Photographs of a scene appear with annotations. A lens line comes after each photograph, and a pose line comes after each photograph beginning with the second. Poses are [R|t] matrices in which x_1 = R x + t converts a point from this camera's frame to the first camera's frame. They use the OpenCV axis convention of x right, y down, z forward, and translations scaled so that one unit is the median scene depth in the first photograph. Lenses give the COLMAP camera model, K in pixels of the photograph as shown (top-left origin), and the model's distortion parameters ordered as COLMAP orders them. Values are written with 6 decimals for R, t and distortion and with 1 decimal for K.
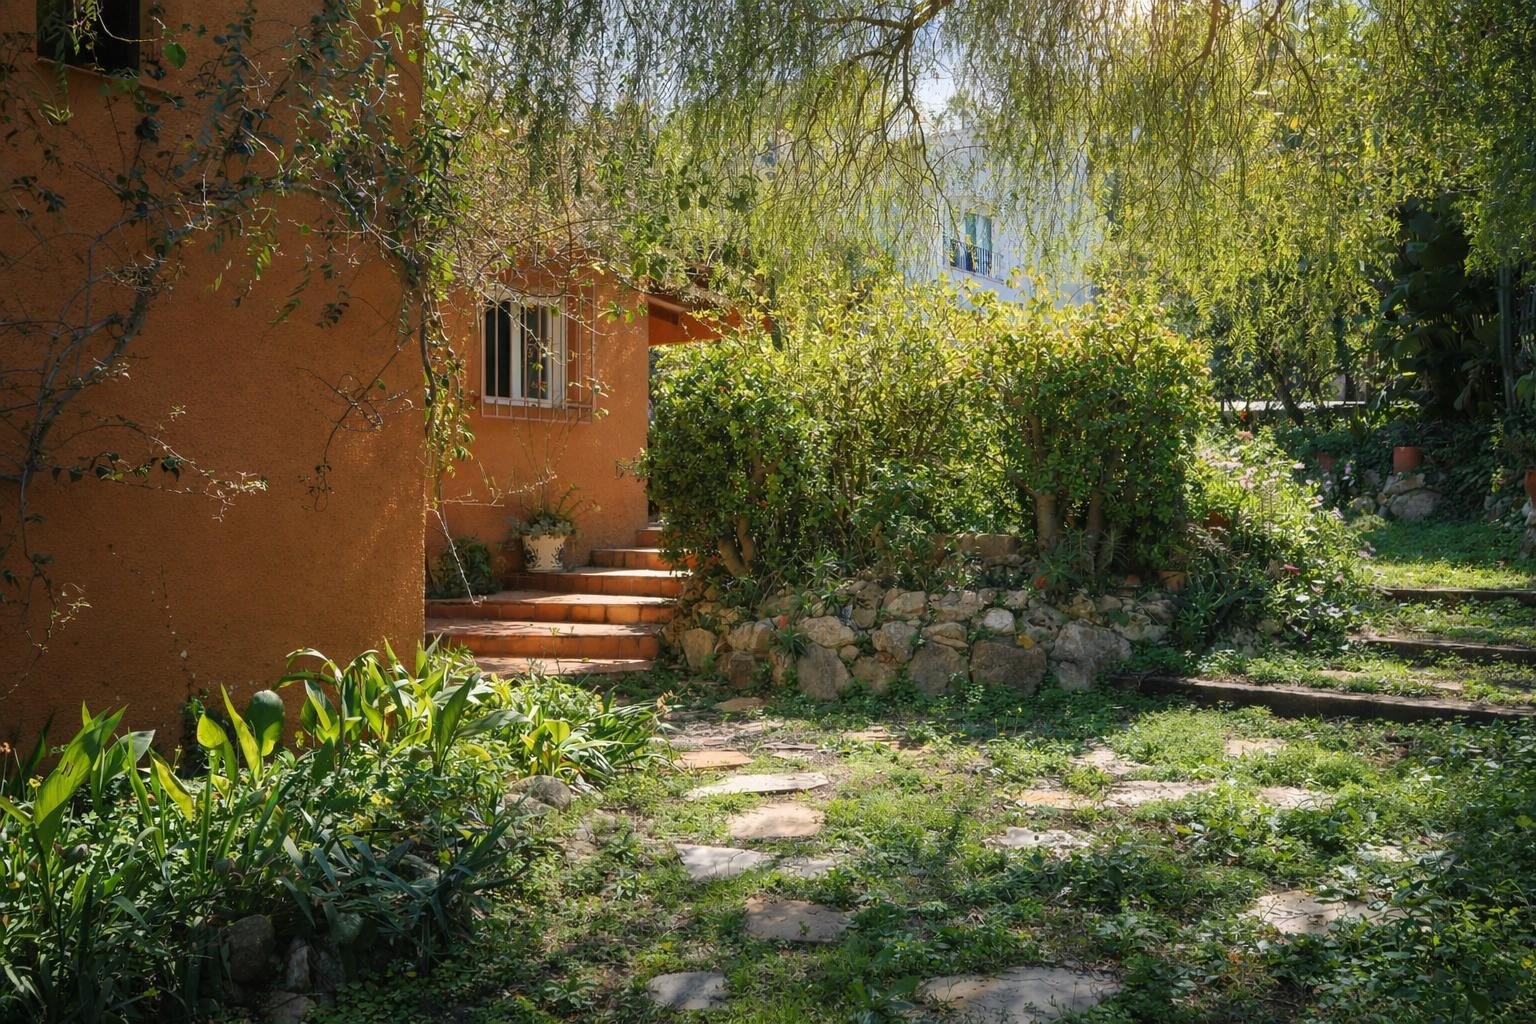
lens RADIAL K [[711.7, 0, 768.0], [0, 711.7, 512.0], [0, 0, 1]] dist [0.001213, 0.000363]
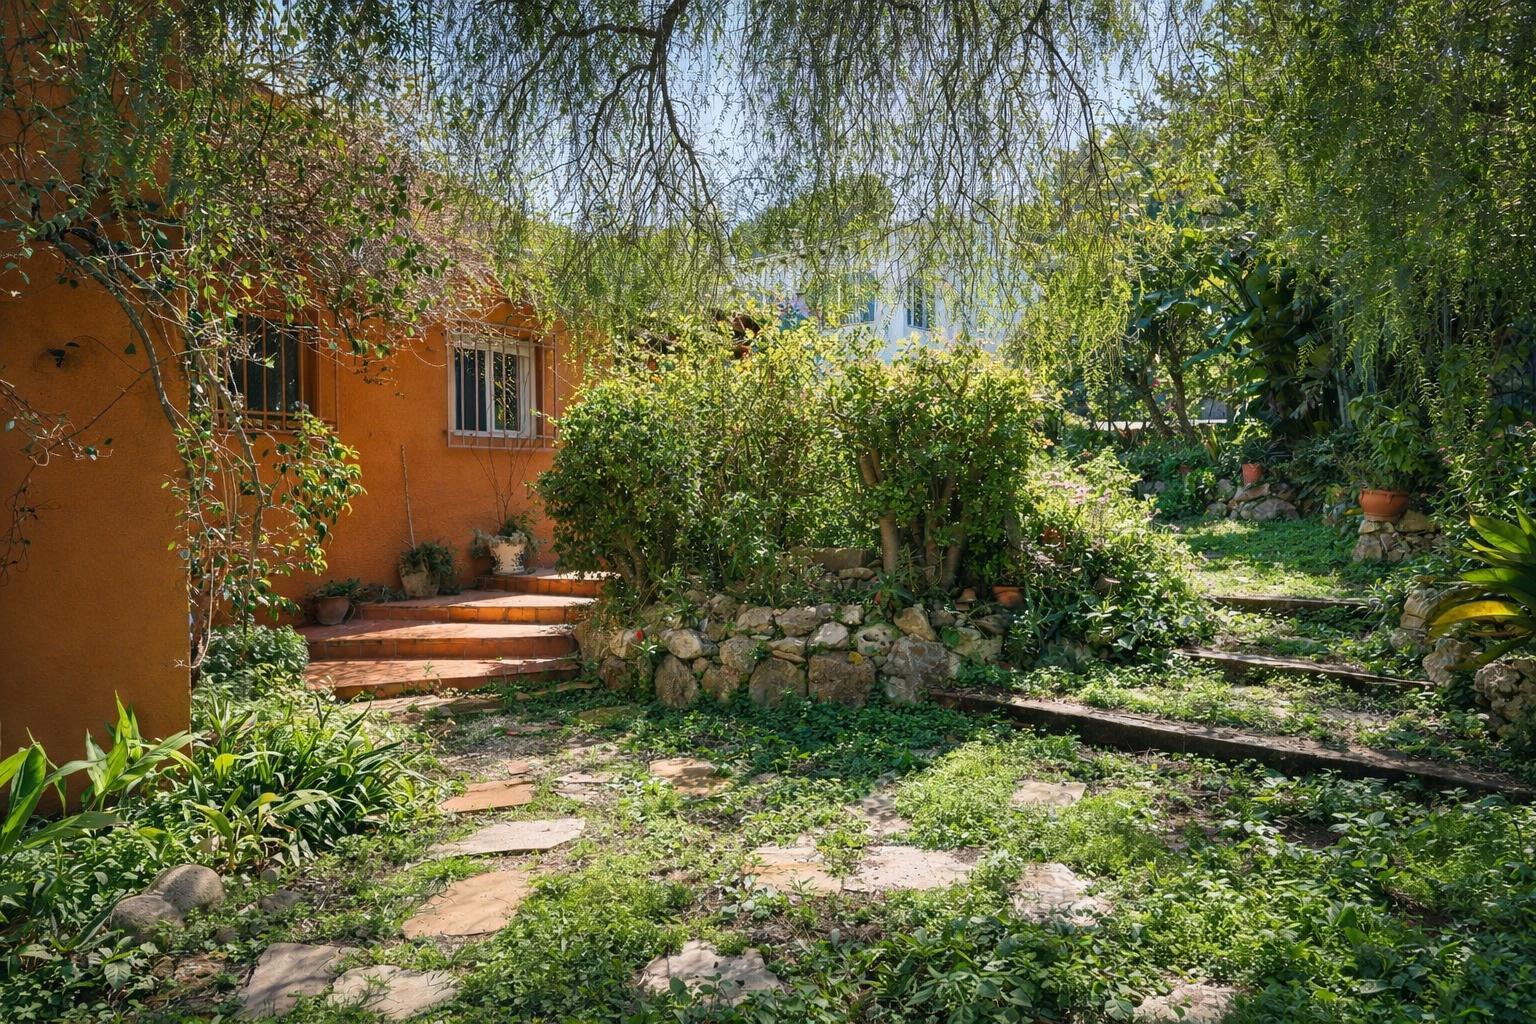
lens RADIAL K [[527.0, 0, 766.3], [0, 527.0, 503.6], [0, 0, 1]] dist [0.014738, 0.000102]
pose [[0.999474, -0.007977, -0.031444, 0.236449], [0.007791, 0.999952, -0.006022, -0.039712], [0.031491, 0.005774, 0.999487, 0.195324]]
